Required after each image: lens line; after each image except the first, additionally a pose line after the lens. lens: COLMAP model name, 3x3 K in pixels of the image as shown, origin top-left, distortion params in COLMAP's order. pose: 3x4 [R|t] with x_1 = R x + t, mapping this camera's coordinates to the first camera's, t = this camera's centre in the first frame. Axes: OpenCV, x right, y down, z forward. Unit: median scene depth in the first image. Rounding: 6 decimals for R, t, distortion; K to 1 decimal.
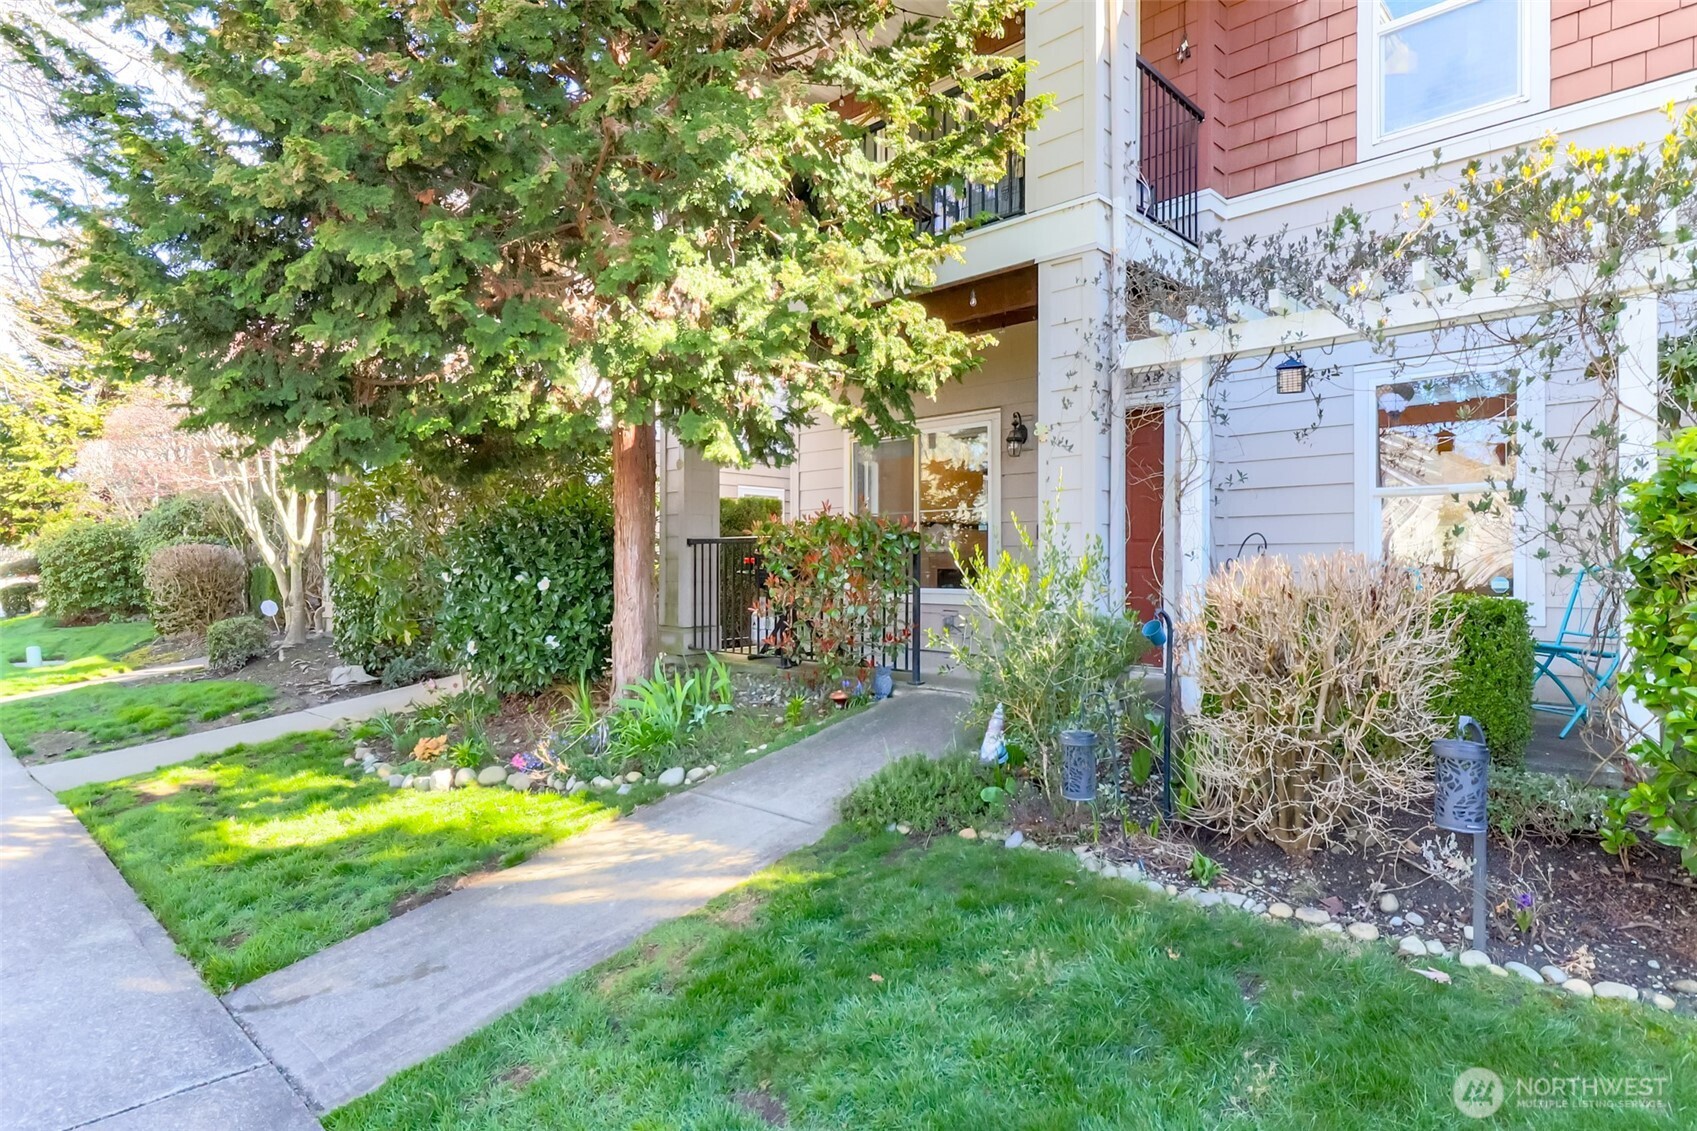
lens RADIAL K [[901.8, 0, 853.3], [0, 901.8, 558.3], [0, 0, 1]] dist [0.013639, 0.000120]
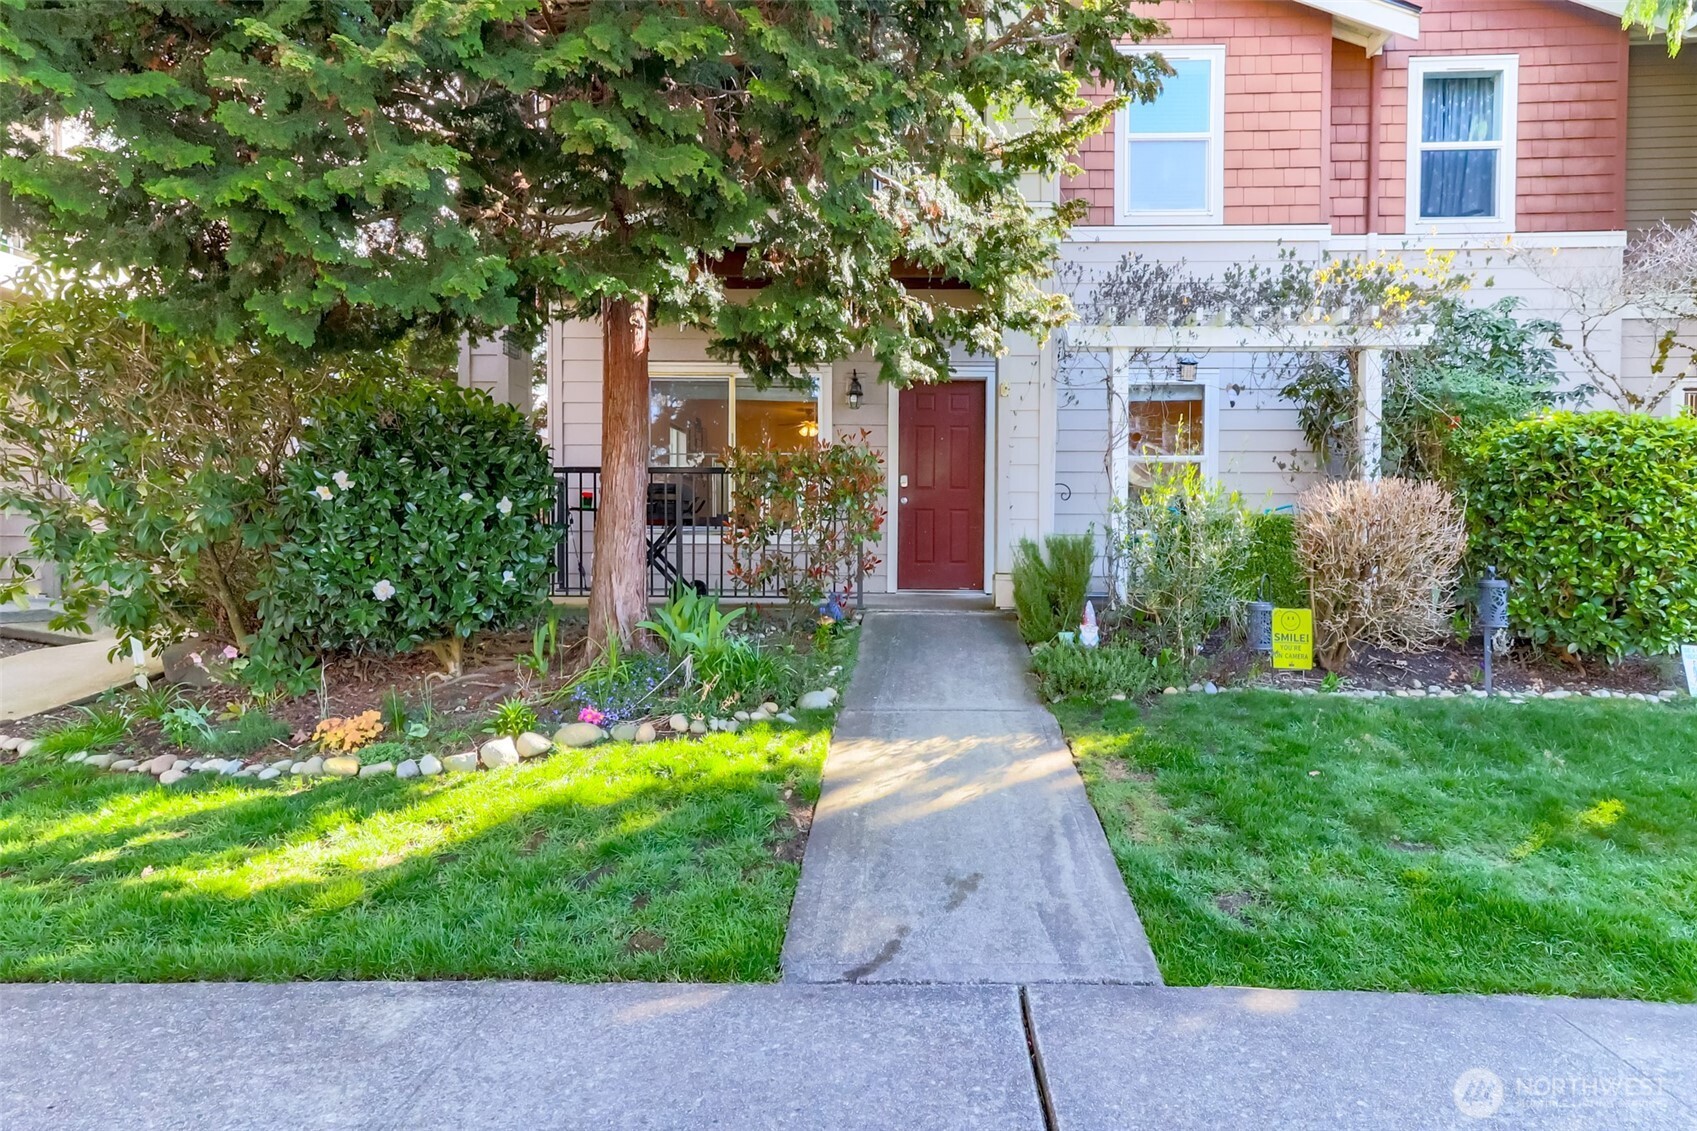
lens RADIAL K [[861.1, 0, 842.7], [0, 861.1, 551.5], [0, 0, 1]] dist [0.027300, 0.000208]
pose [[0.752118, -0.010966, 0.658938, -0.932500], [-0.007947, 0.999638, 0.025706, 0.066741], [-0.658981, -0.024570, 0.751758, 0.325139]]
